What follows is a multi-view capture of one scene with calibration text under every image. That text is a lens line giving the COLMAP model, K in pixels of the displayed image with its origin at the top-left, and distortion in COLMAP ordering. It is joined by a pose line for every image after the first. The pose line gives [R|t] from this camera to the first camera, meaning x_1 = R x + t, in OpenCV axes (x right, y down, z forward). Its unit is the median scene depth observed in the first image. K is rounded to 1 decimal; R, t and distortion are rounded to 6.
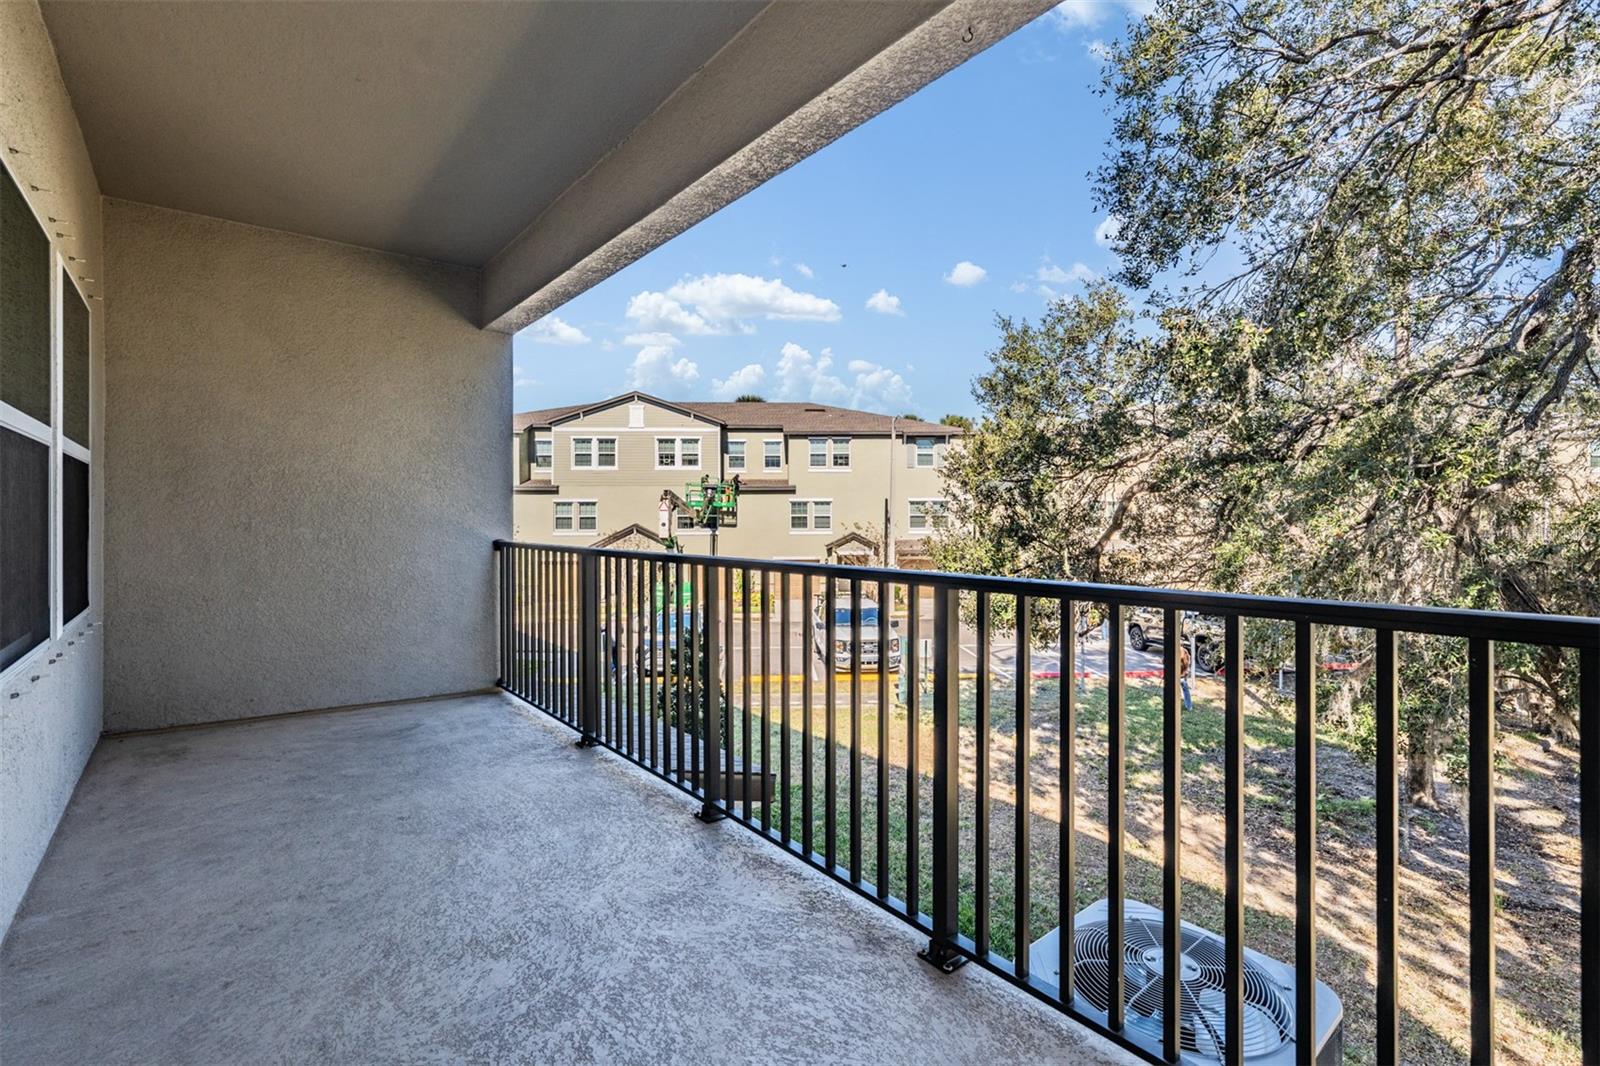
lens RADIAL K [[702.8, 0, 798.9], [0, 702.8, 504.9], [0, 0, 1]] dist [0.000248, -0.000391]
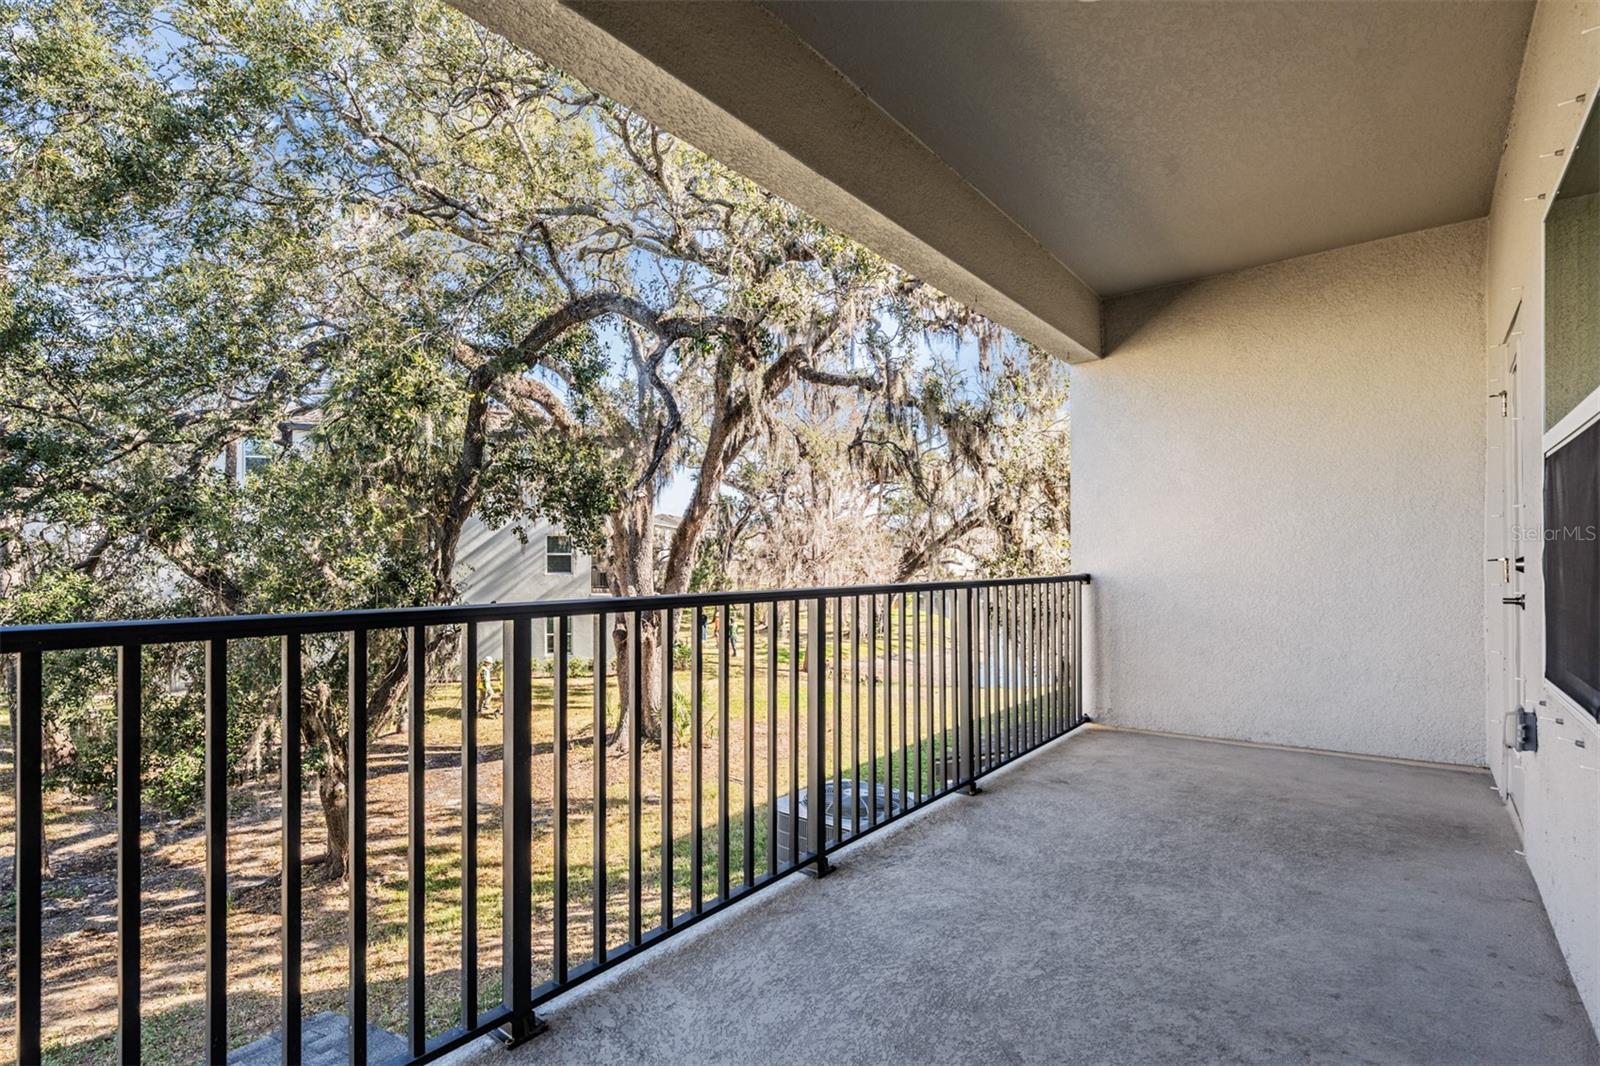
lens RADIAL K [[711.7, 0, 800.0], [0, 711.7, 533.0], [0, 0, 1]] dist [0.000030, 0.000260]
pose [[-0.167870, 0.035327, 0.985176, -1.183314], [-0.016843, 0.999109, -0.038696, 0.047425], [-0.985665, -0.023089, -0.167125, 1.341670]]
